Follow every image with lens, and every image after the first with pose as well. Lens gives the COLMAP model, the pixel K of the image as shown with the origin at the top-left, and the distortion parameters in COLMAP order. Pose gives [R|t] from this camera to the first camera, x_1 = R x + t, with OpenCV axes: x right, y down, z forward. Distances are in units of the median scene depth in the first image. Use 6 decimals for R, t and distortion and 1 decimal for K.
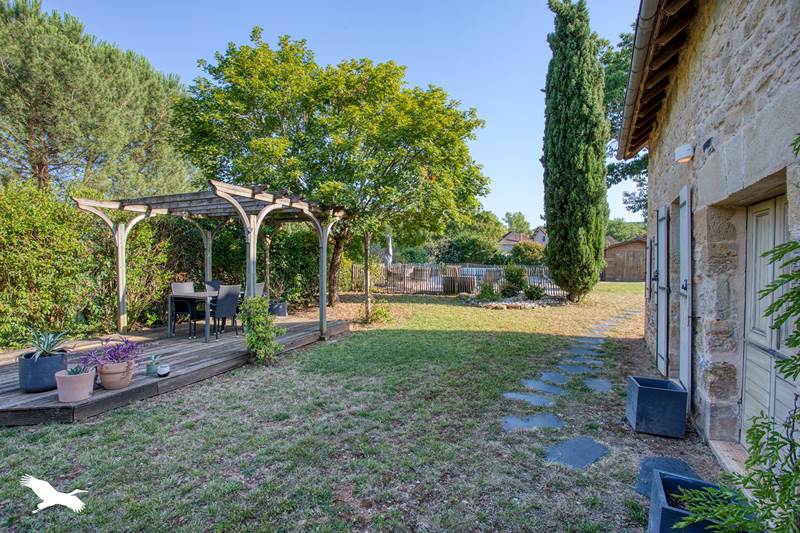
lens RADIAL K [[383.4, 0, 400.0], [0, 383.4, 266.5], [0, 0, 1]] dist [-0.020153, 0.000103]
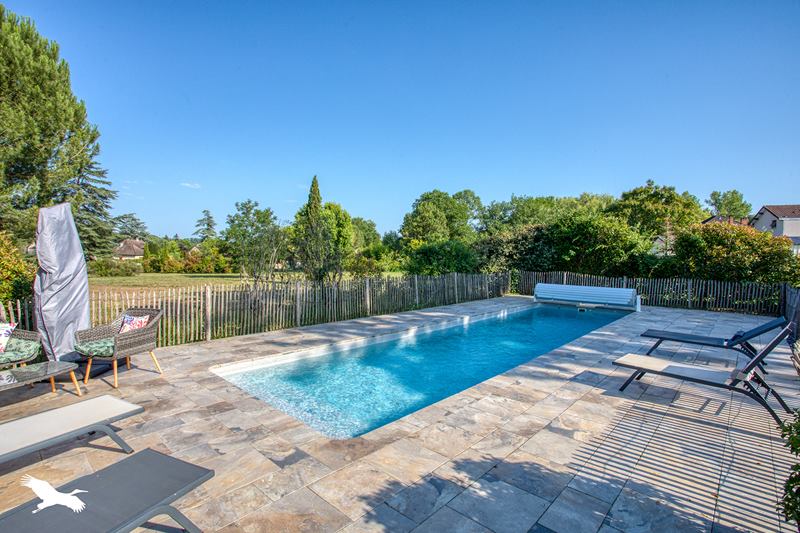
lens RADIAL K [[383.4, 0, 400.0], [0, 383.4, 266.5], [0, 0, 1]] dist [-0.020153, 0.000103]
pose [[0.910126, 0.015108, -0.414056, 0.179044], [-0.008895, 0.999817, 0.016928, -0.021018], [0.414236, -0.011724, 0.910094, 0.446878]]
